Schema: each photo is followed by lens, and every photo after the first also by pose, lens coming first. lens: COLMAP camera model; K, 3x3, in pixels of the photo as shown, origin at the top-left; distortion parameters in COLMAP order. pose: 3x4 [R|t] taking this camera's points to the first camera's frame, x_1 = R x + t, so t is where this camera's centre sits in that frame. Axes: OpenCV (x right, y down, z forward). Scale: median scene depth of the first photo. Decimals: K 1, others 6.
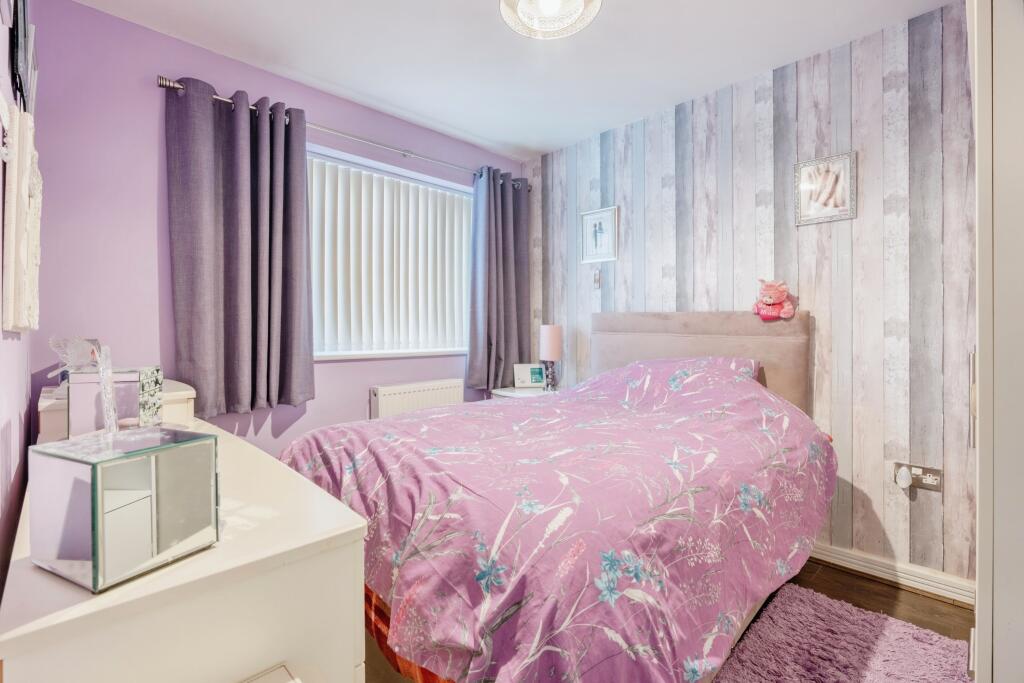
lens RADIAL K [[468.8, 0, 512.0], [0, 468.8, 341.5], [0, 0, 1]] dist [-0.003698, -0.000086]
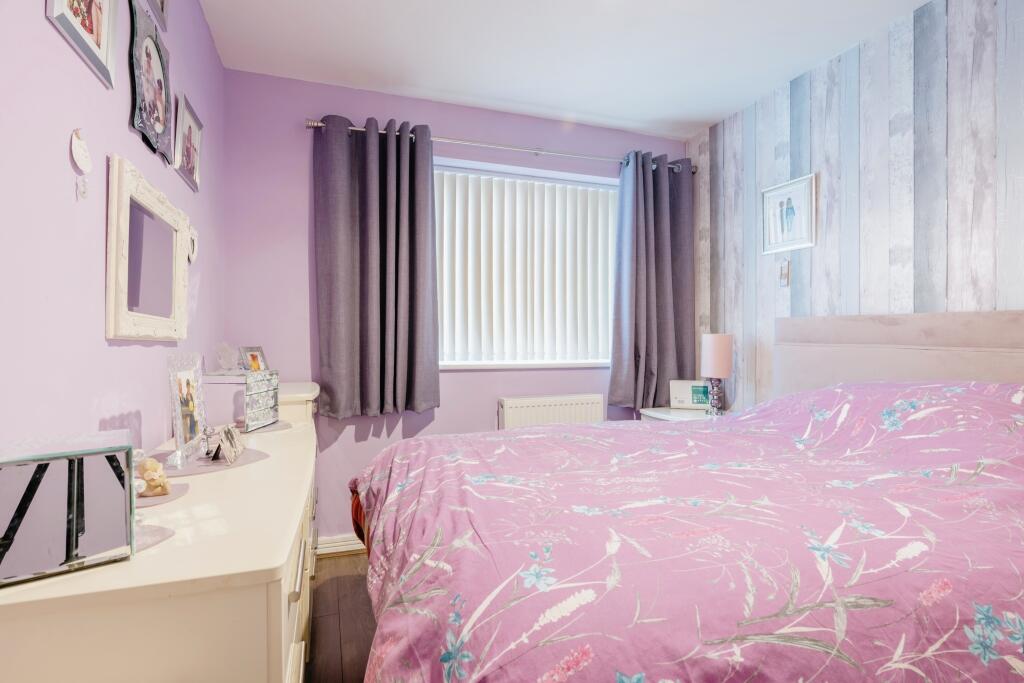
lens RADIAL K [[455.8, 0, 527.7], [0, 455.8, 351.3], [0, 0, 1]] dist [-0.000850, 0.000574]
pose [[0.891088, 0.011733, -0.453678, 0.190645], [-0.012343, 0.999923, 0.001618, -0.002878], [0.453662, 0.004158, 0.891164, 0.191849]]
